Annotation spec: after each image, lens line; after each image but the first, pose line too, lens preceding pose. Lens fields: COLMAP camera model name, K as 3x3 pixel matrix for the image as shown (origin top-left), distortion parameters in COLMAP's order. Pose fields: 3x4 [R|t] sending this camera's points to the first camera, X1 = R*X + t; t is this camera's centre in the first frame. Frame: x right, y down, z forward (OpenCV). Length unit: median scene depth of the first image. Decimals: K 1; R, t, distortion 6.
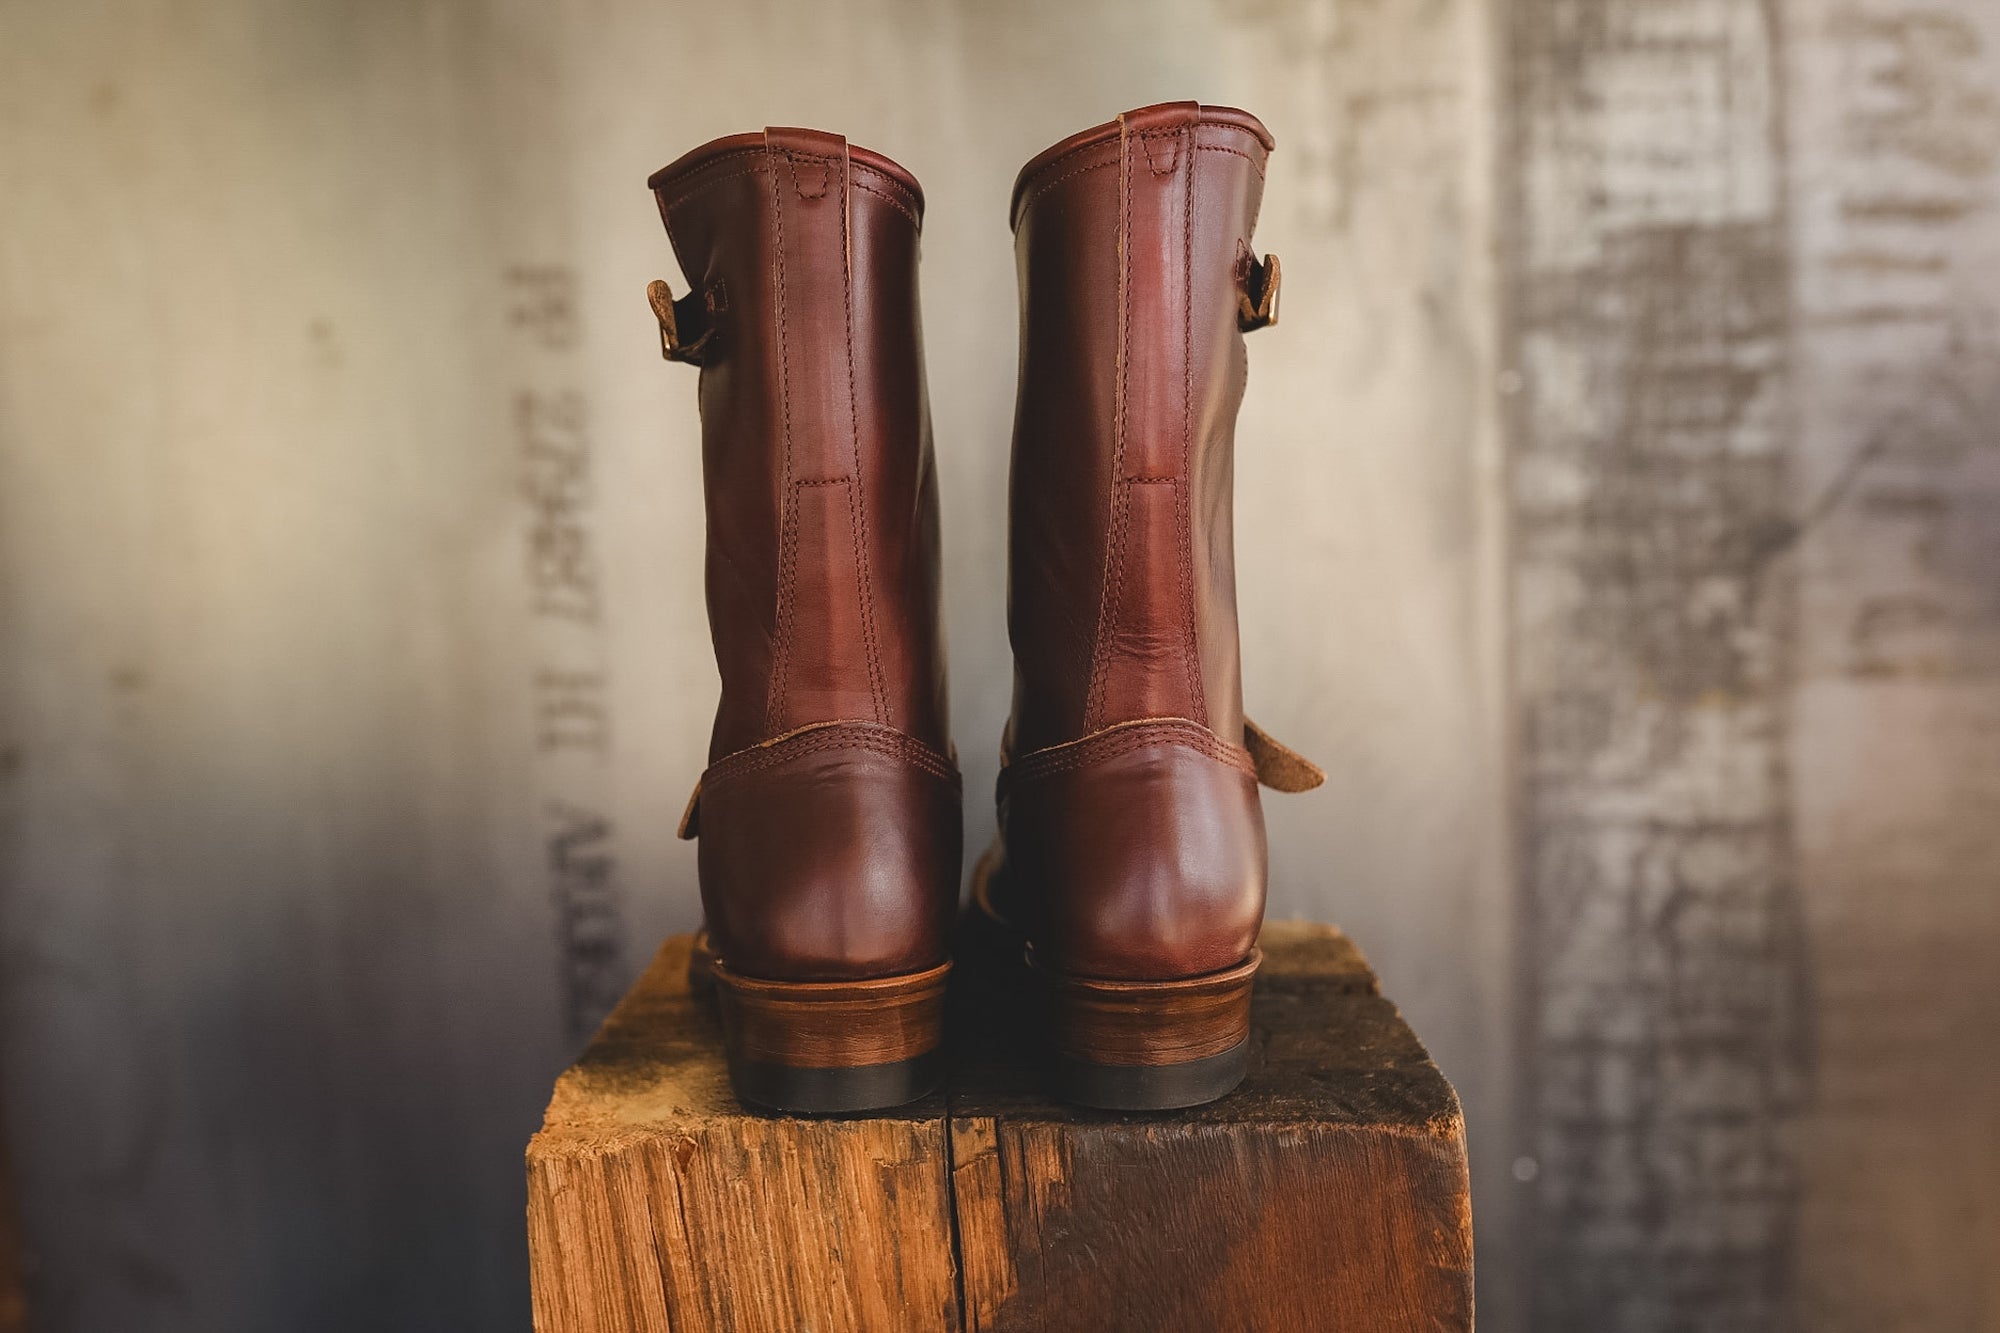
lens RADIAL K [[2016.3, 0, 1000.0], [0, 2016.3, 666.5], [0, 0, 1]] dist [-0.072755, 0.094658]
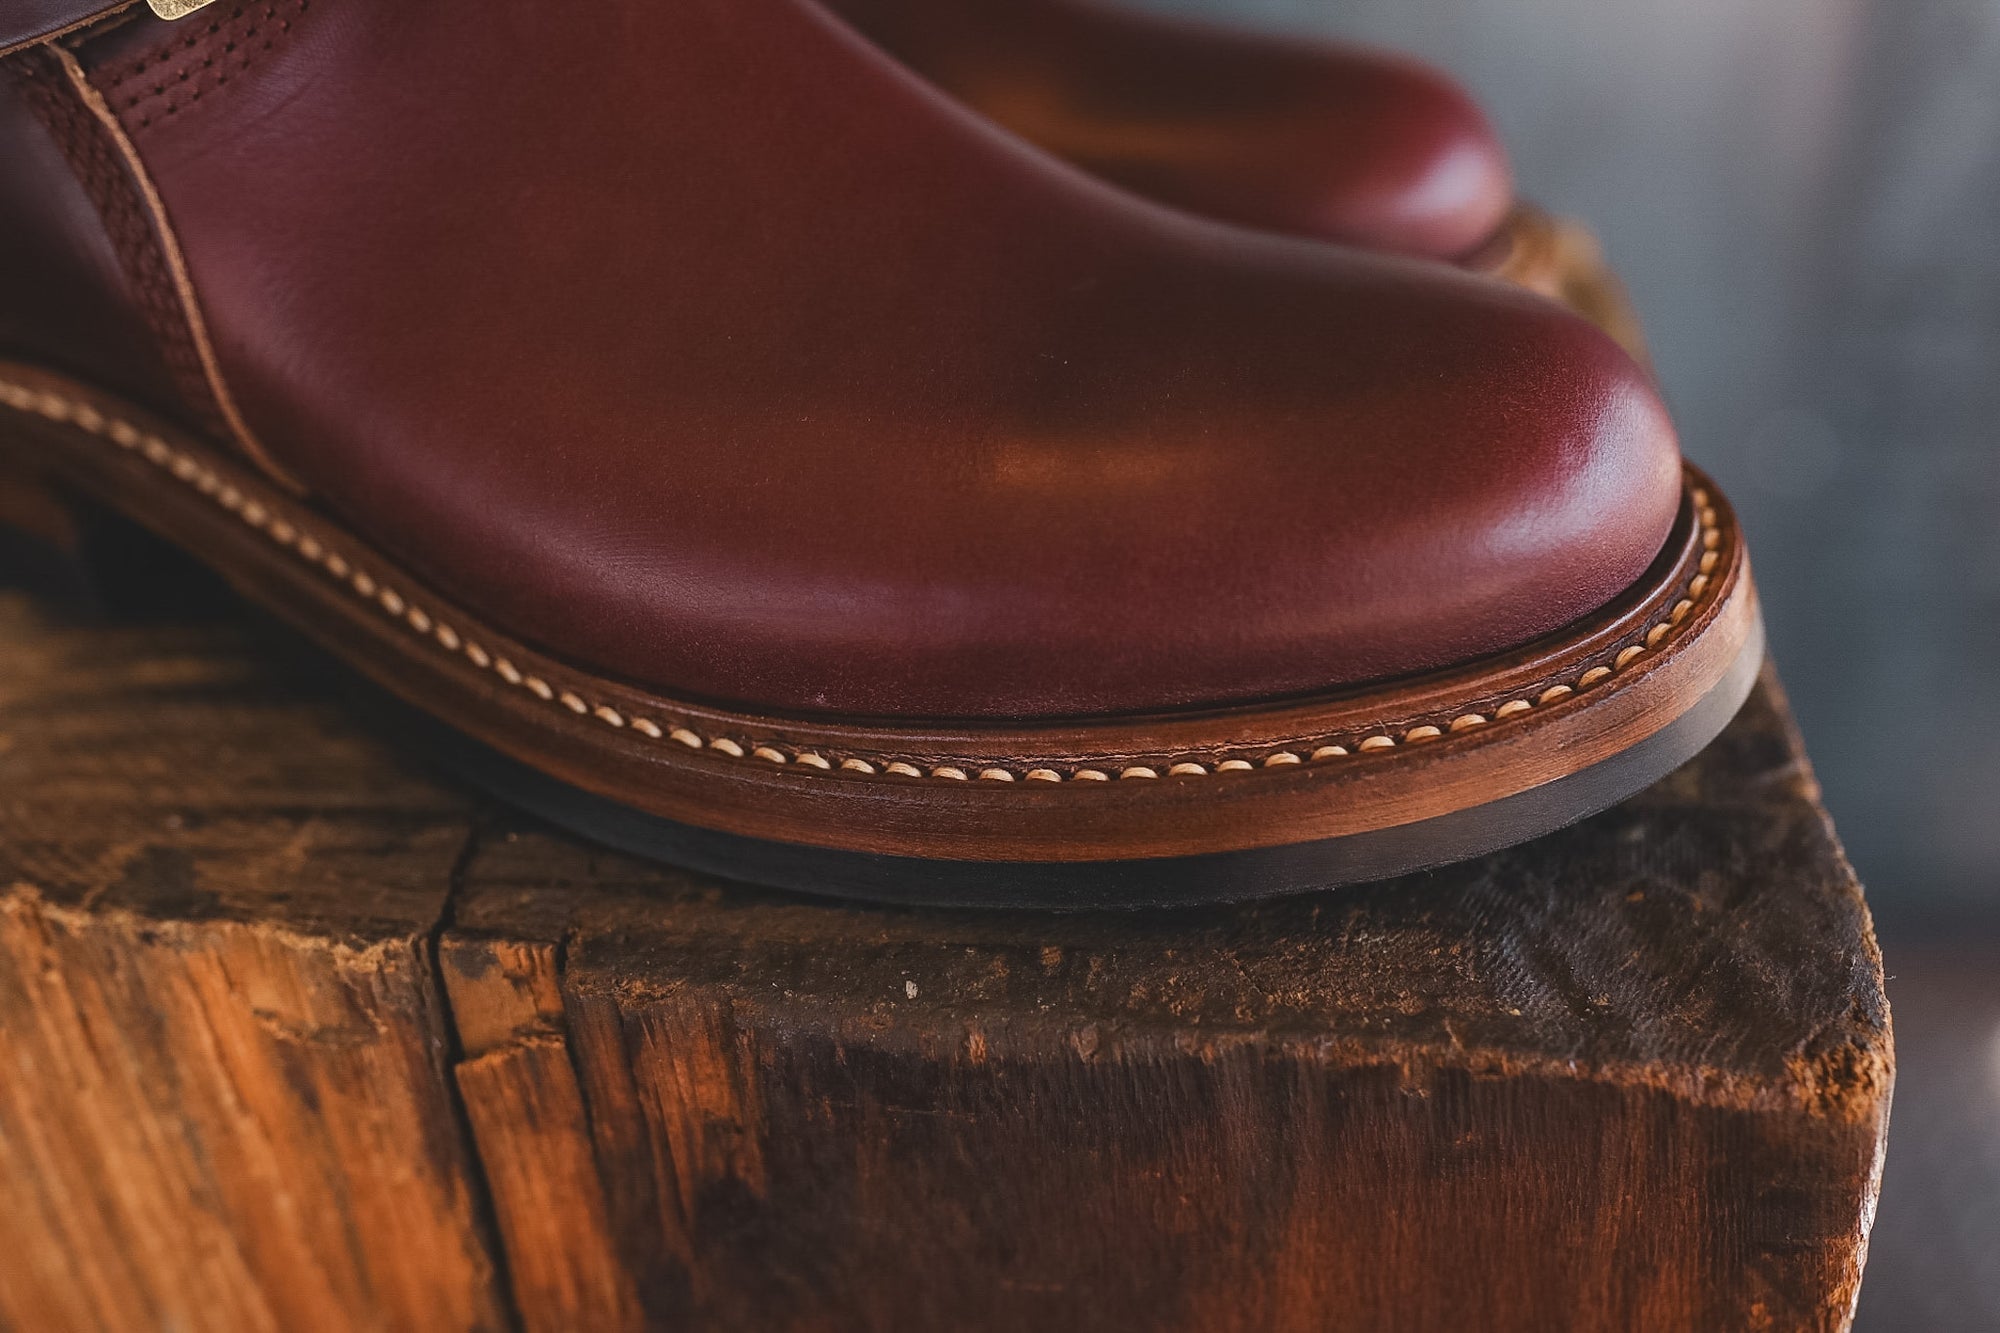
lens RADIAL K [[2016.3, 0, 1000.0], [0, 2016.3, 666.5], [0, 0, 1]] dist [-0.072755, 0.094658]
pose [[0.995808, 0.055777, -0.072500, 0.099063], [-0.018231, 0.897703, 0.440224, 0.020044], [0.089638, -0.437057, 0.894956, 0.703523]]
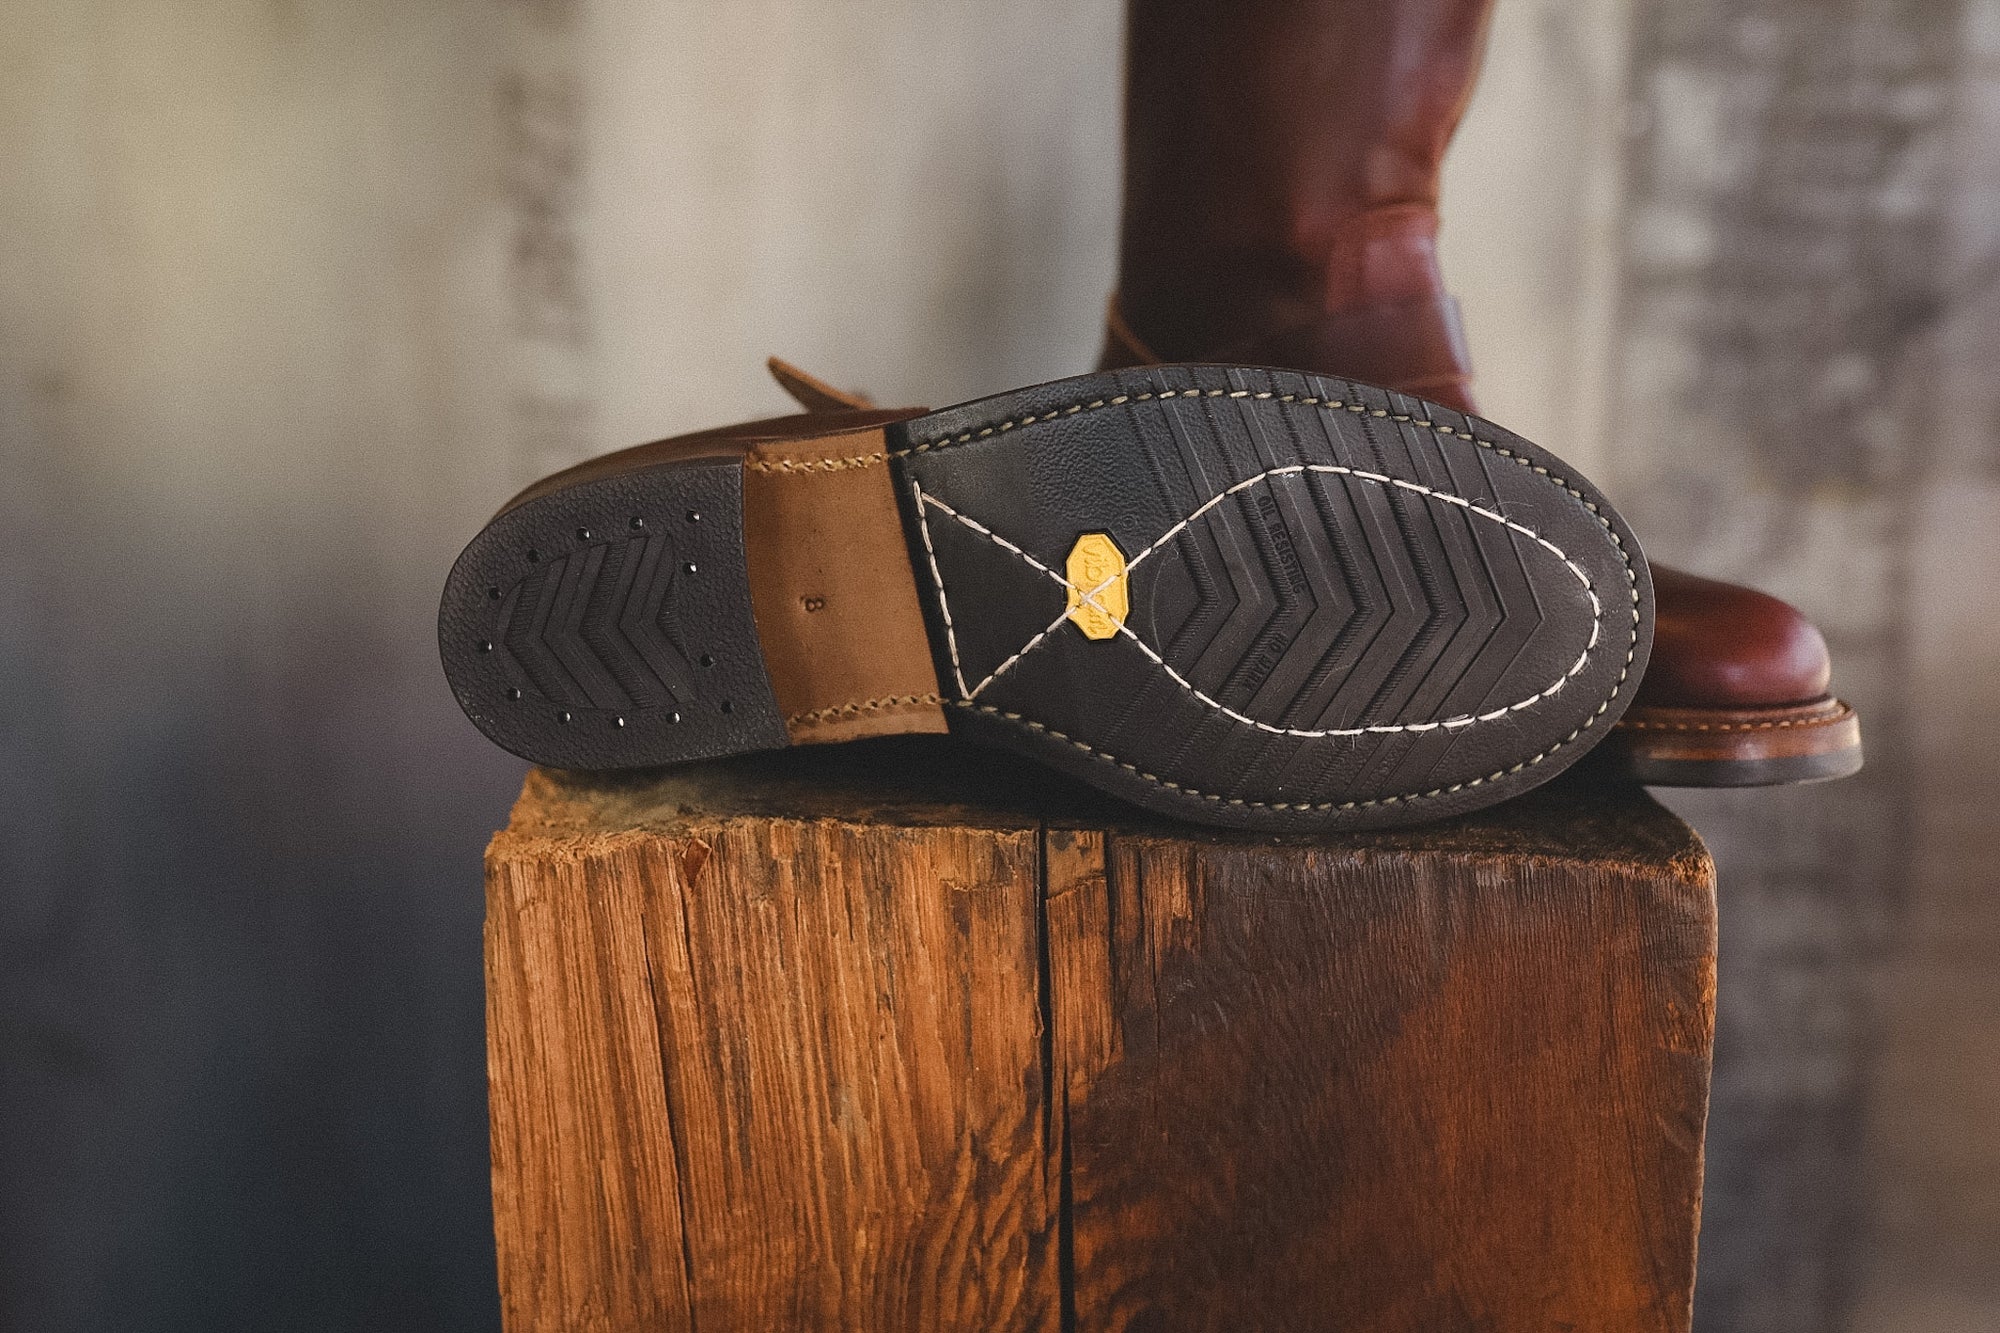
lens RADIAL K [[2005.8, 0, 990.8], [0, 2005.8, 689.6], [0, 0, 1]] dist [-0.080991, 0.107808]
pose [[0.998849, 0.046695, 0.010938, -0.055852], [-0.047422, 0.995663, 0.080044, 0.111685], [-0.007153, -0.080470, 0.996731, 0.247726]]
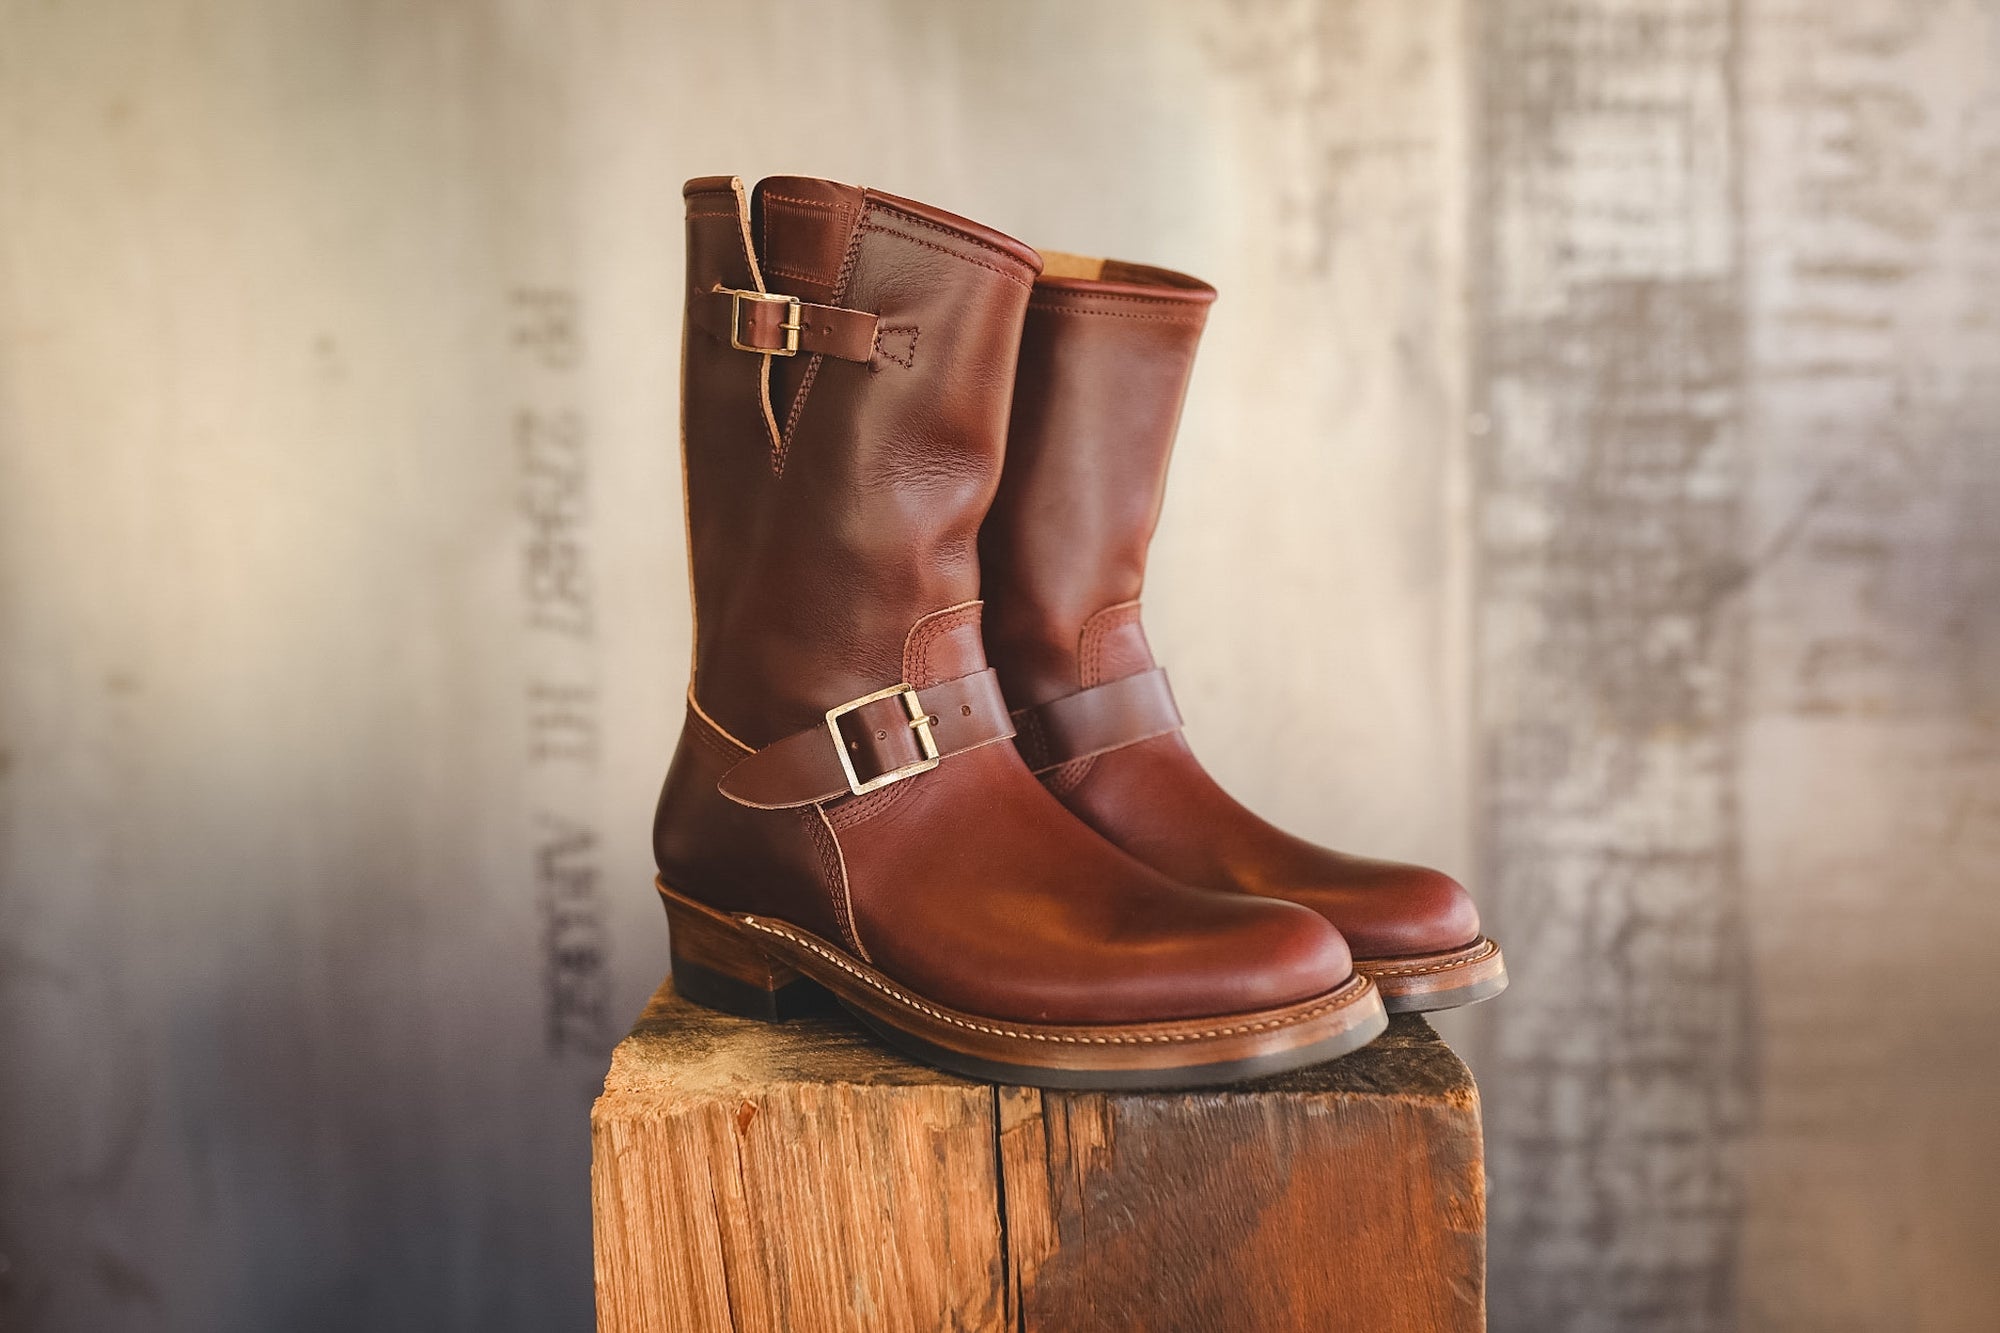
lens RADIAL K [[2016.3, 0, 1000.0], [0, 2016.3, 666.5], [0, 0, 1]] dist [-0.072755, 0.094658]
pose [[0.999084, 0.020324, 0.037668, -0.067886], [-0.019453, 0.999538, -0.023365, 0.028674], [-0.038125, 0.022611, 0.999017, -0.063296]]
